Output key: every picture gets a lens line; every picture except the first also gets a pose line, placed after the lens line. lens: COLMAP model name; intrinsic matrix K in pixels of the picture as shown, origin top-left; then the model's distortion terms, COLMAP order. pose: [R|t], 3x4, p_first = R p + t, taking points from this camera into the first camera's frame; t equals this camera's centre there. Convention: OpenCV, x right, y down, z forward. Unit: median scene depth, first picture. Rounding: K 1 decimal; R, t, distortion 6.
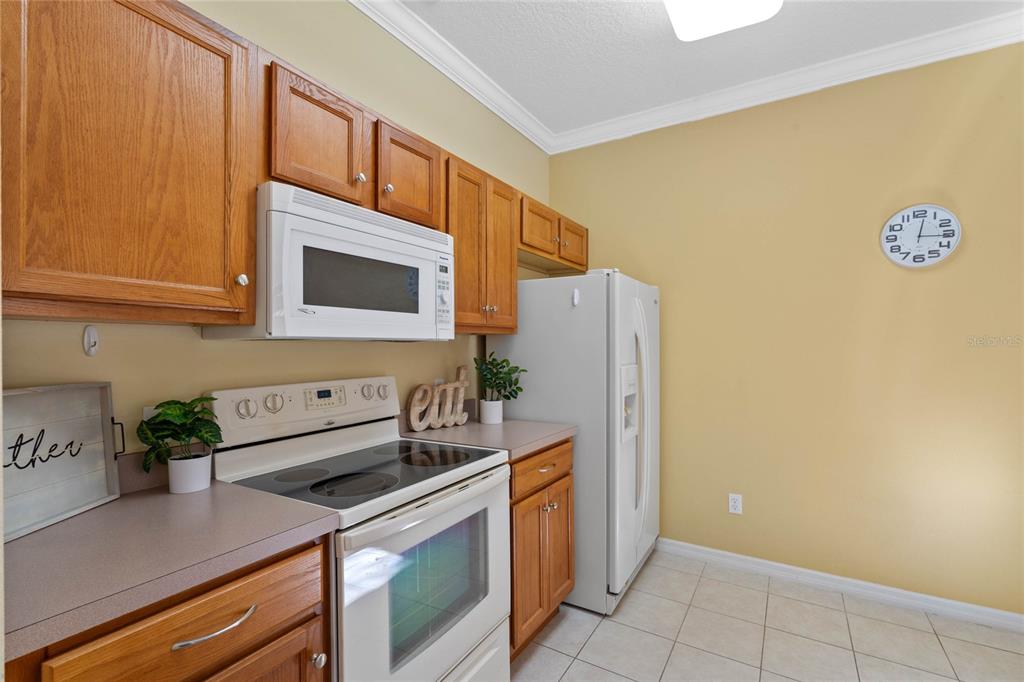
lens RADIAL K [[468.0, 0, 520.3], [0, 468.0, 345.7], [0, 0, 1]] dist [-0.005038, 0.001143]
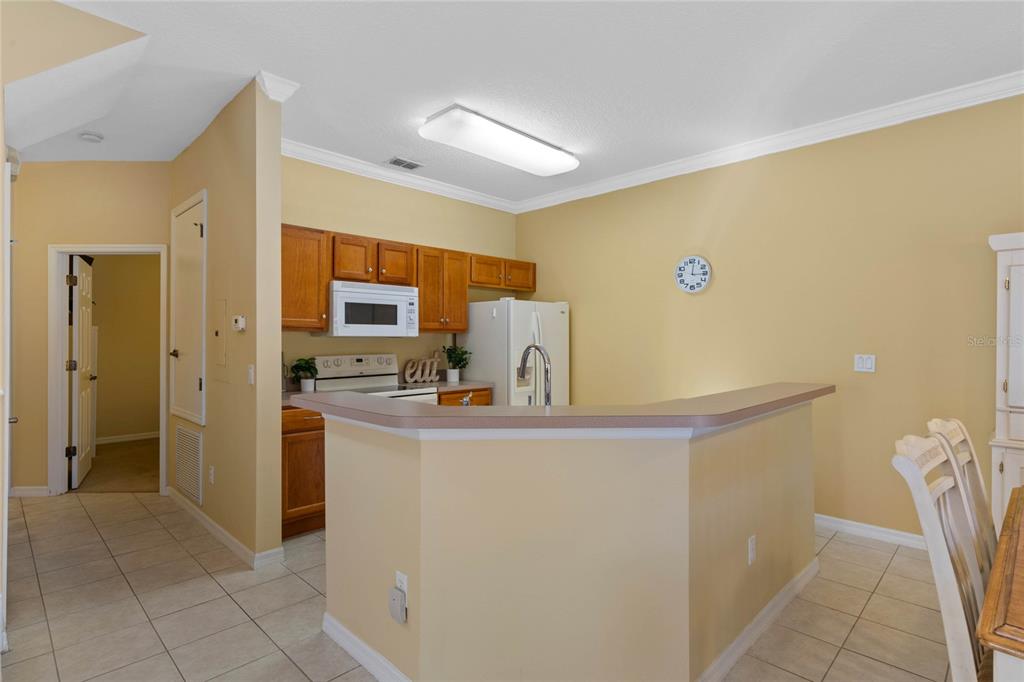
lens RADIAL K [[483.8, 0, 505.8], [0, 483.8, 338.5], [0, 0, 1]] dist [0.003046, 0.000110]
pose [[0.976774, -0.000127, -0.214270, 0.725195], [-0.000700, 0.999993, -0.003784, 0.004427], [0.214269, 0.003846, 0.976767, -1.066361]]
